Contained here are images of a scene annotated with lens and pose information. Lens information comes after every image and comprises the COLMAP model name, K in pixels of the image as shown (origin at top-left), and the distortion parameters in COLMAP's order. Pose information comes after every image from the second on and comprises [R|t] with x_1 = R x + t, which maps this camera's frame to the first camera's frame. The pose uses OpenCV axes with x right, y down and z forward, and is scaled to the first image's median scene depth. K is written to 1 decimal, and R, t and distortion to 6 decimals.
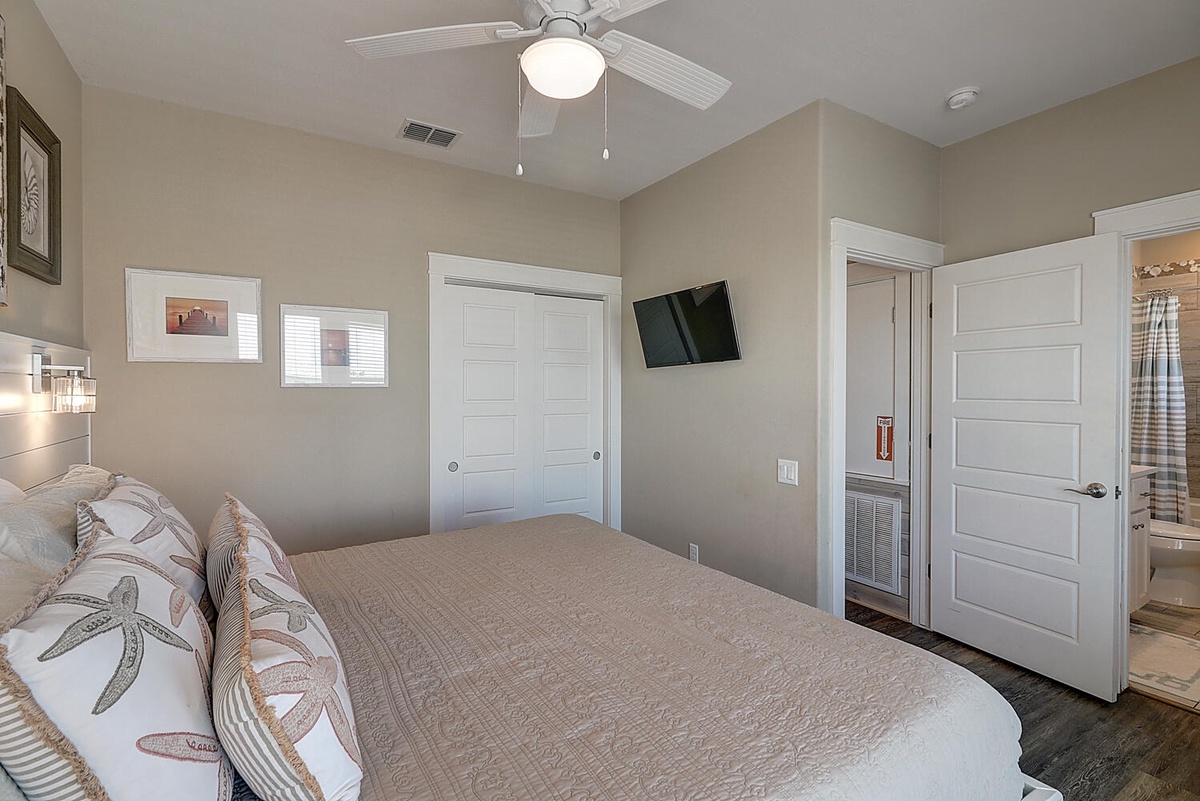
lens RADIAL K [[552.7, 0, 605.9], [0, 552.7, 397.6], [0, 0, 1]] dist [0.000703, -0.000080]
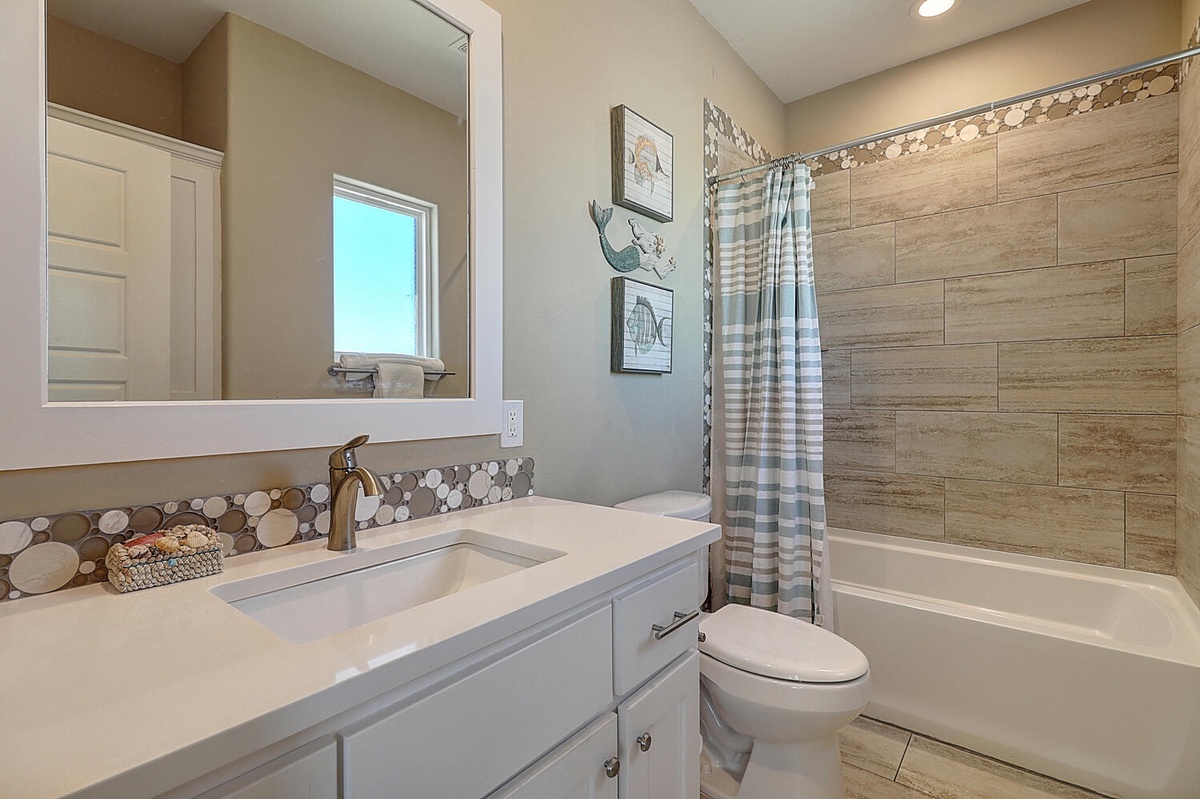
lens RADIAL K [[552.7, 0, 600.9], [0, 552.7, 397.4], [0, 0, 1]] dist [0.000703, -0.000080]
pose [[0.942705, -0.001619, 0.333623, 0.666224], [0.004779, 0.999951, -0.008650, 0.039697], [-0.333593, 0.009749, 0.942667, 0.568690]]
